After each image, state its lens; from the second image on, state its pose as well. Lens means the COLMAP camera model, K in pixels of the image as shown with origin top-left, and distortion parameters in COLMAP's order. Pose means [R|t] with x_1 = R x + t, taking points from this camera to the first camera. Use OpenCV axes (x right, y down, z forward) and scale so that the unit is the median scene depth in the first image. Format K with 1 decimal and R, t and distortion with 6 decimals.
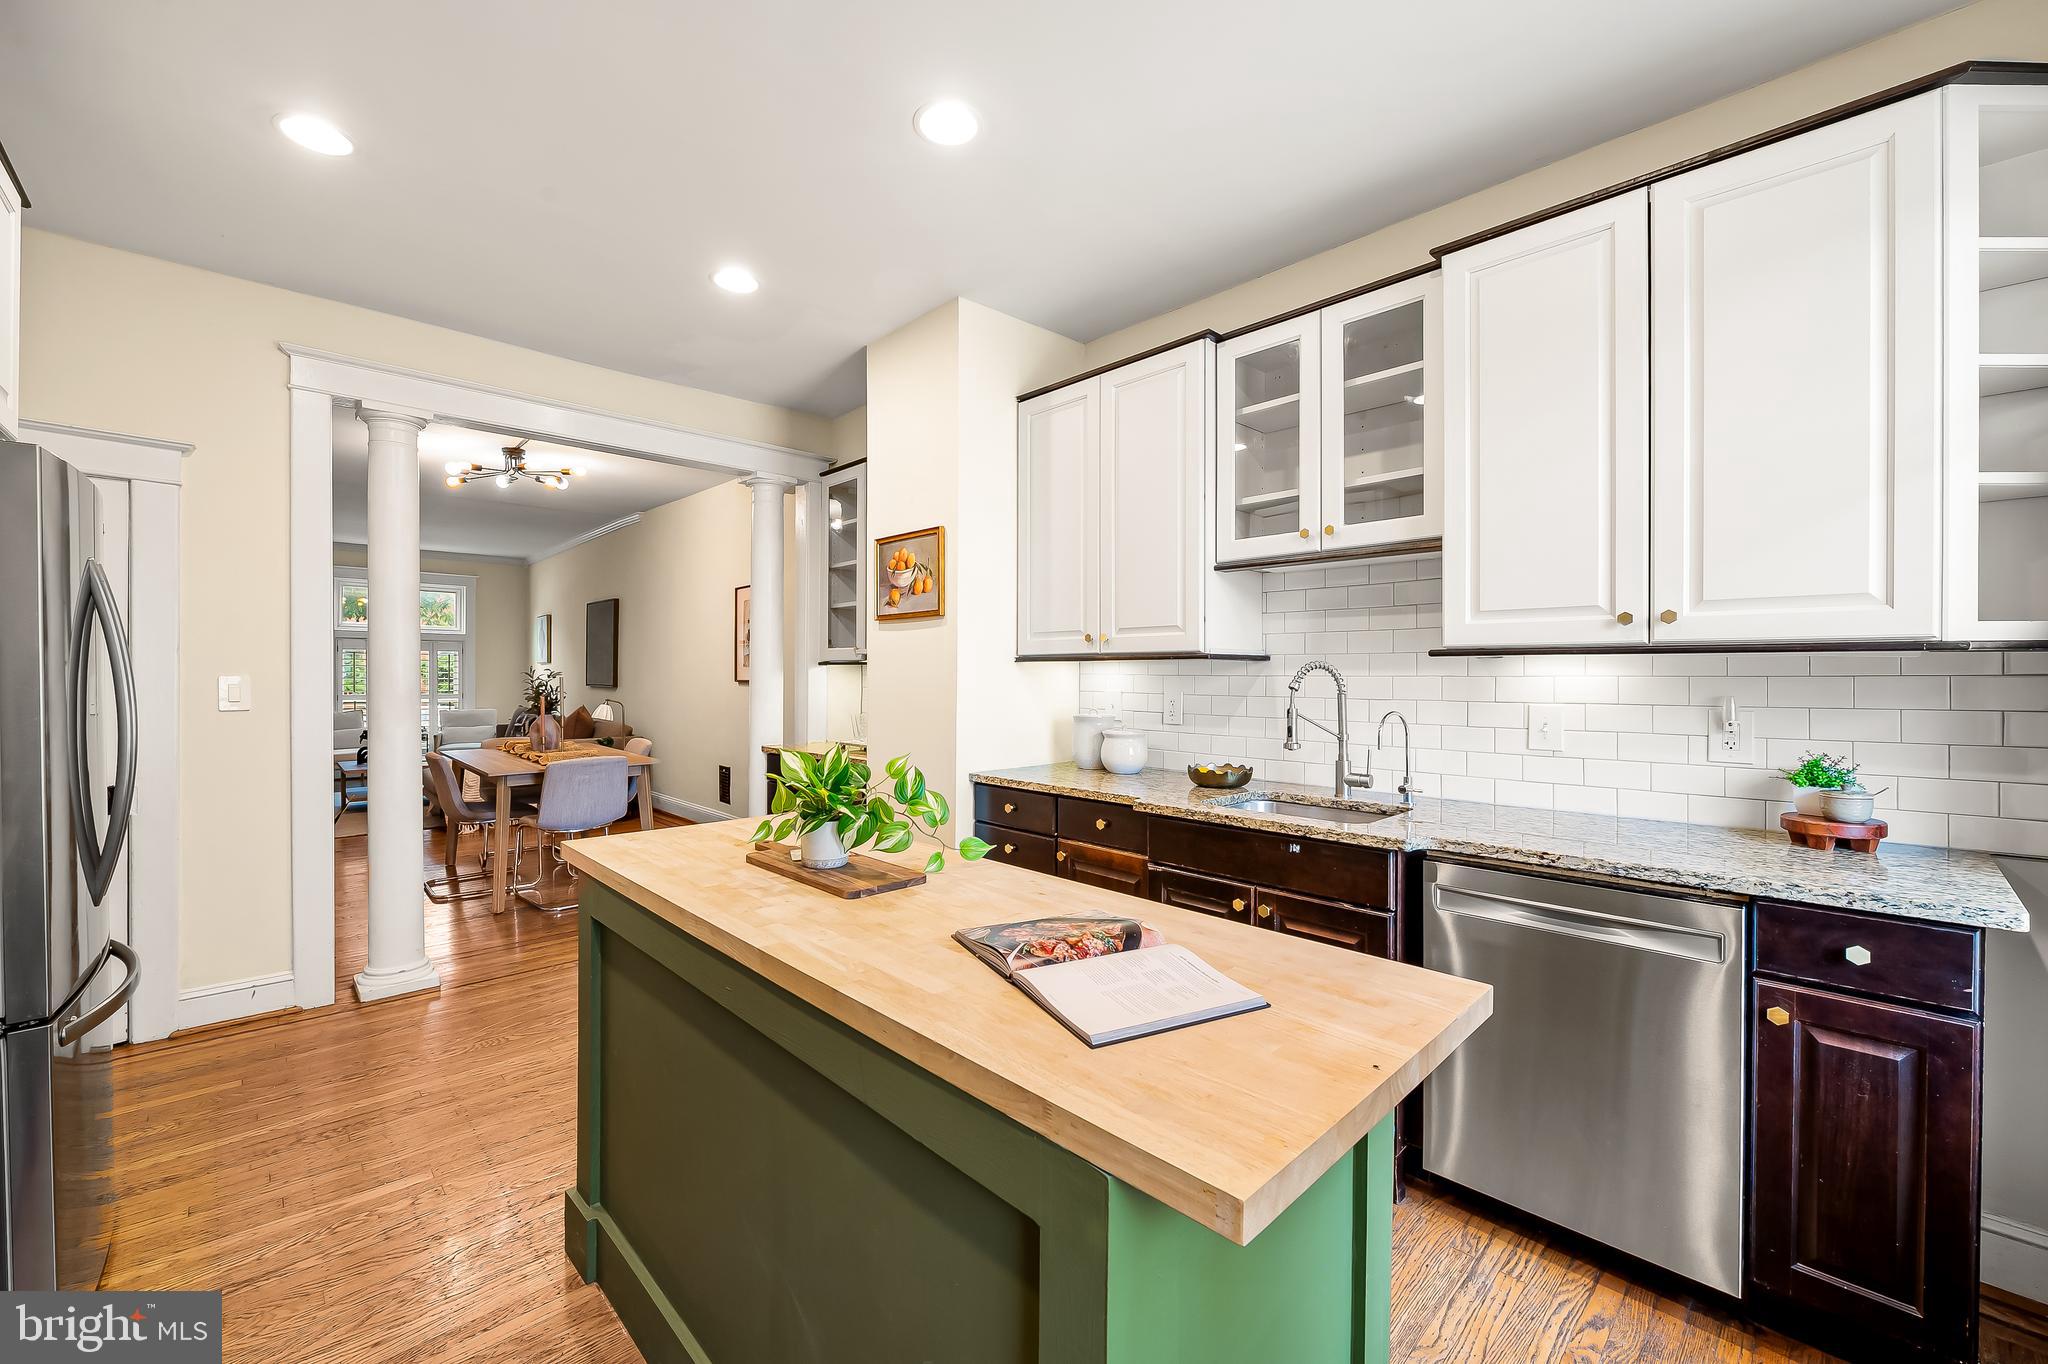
lens RADIAL K [[825.9, 0, 1021.7], [0, 825.9, 679.1], [0, 0, 1]] dist [-0.006682, -0.001021]
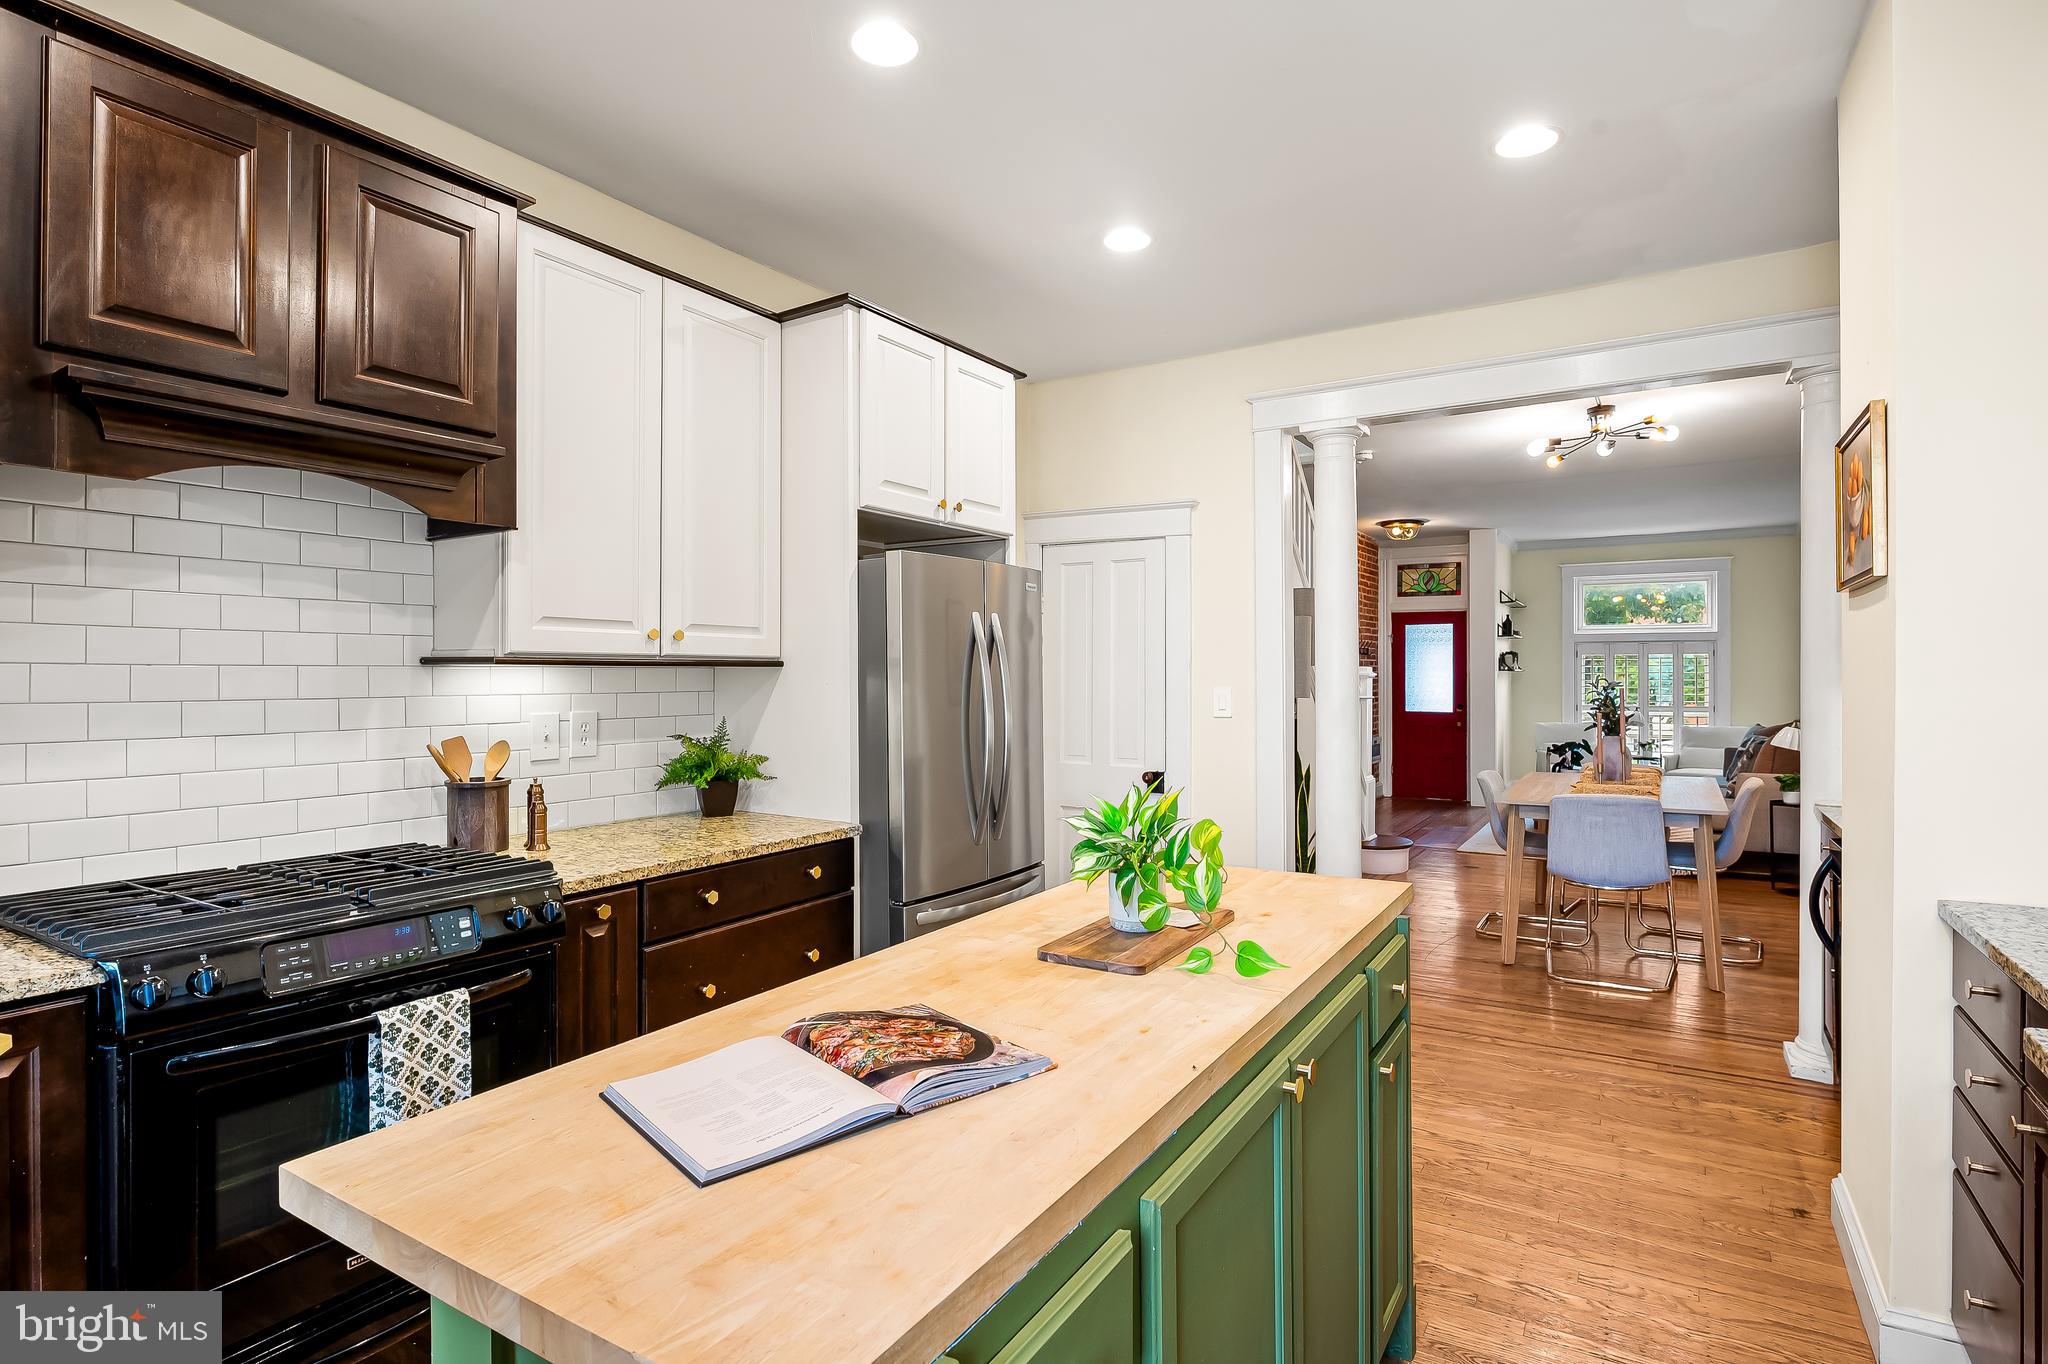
lens RADIAL K [[1024.3, 0, 1016.5], [0, 1024.3, 681.7], [0, 0, 1]] dist [-0.005742, -0.002015]
pose [[0.248909, -0.001448, -0.968526, 0.433851], [-0.002096, 0.999996, -0.002034, -0.010813], [0.968525, 0.002537, 0.248905, 0.374962]]
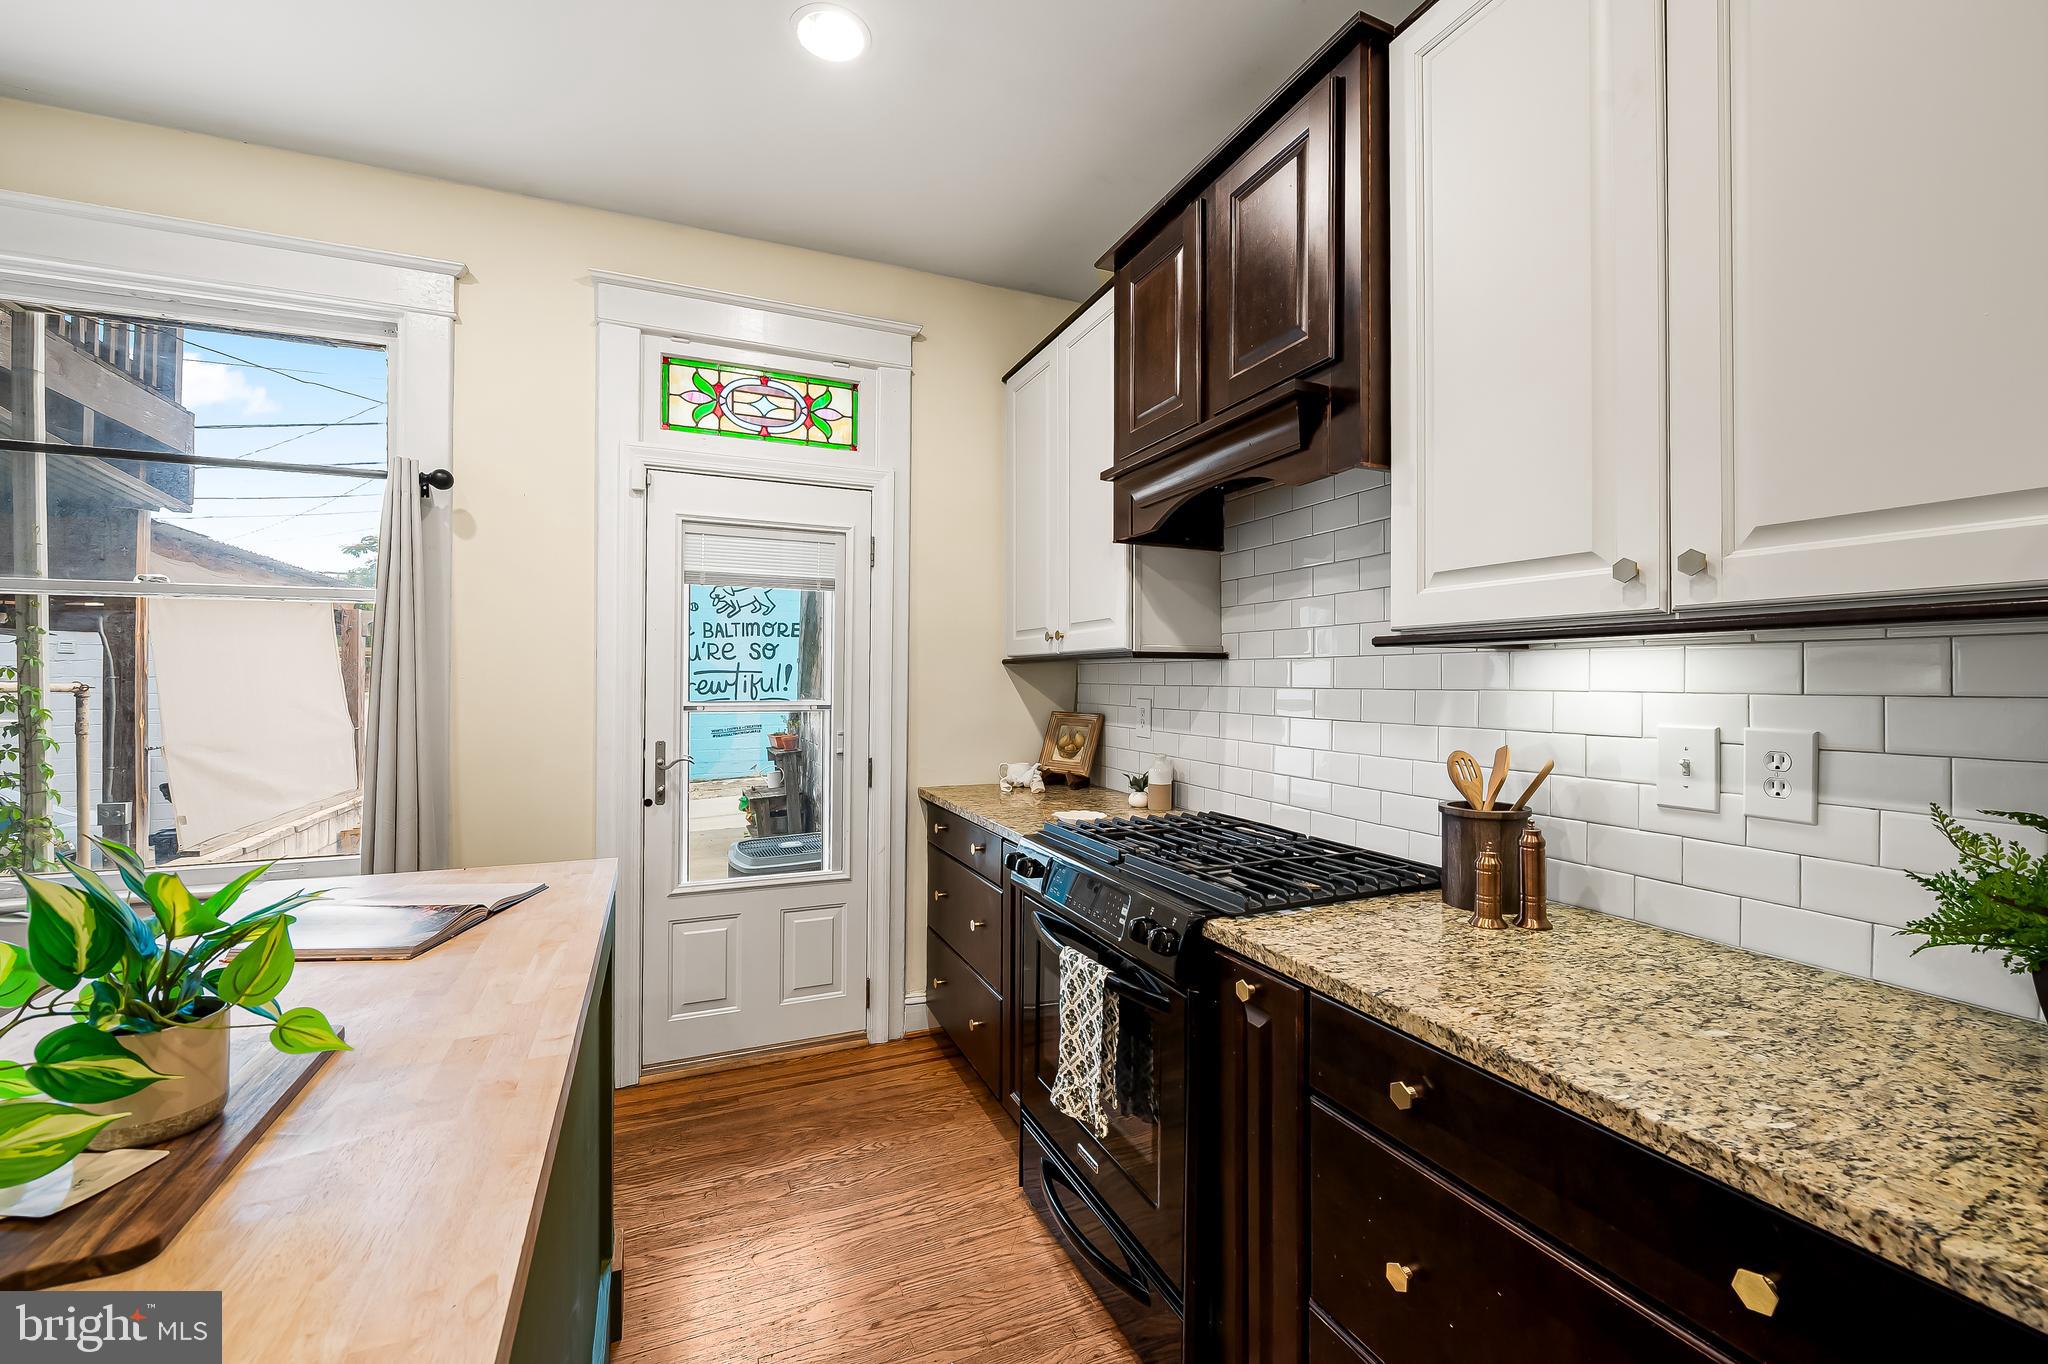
lens RADIAL K [[825.9, 0, 1027.9], [0, 825.9, 678.7], [0, 0, 1]] dist [-0.006682, -0.001021]
pose [[-0.937980, -0.010557, 0.346528, -0.478315], [-0.009472, 0.999944, 0.004825, -0.006176], [-0.346559, 0.001244, -0.938027, 0.738655]]
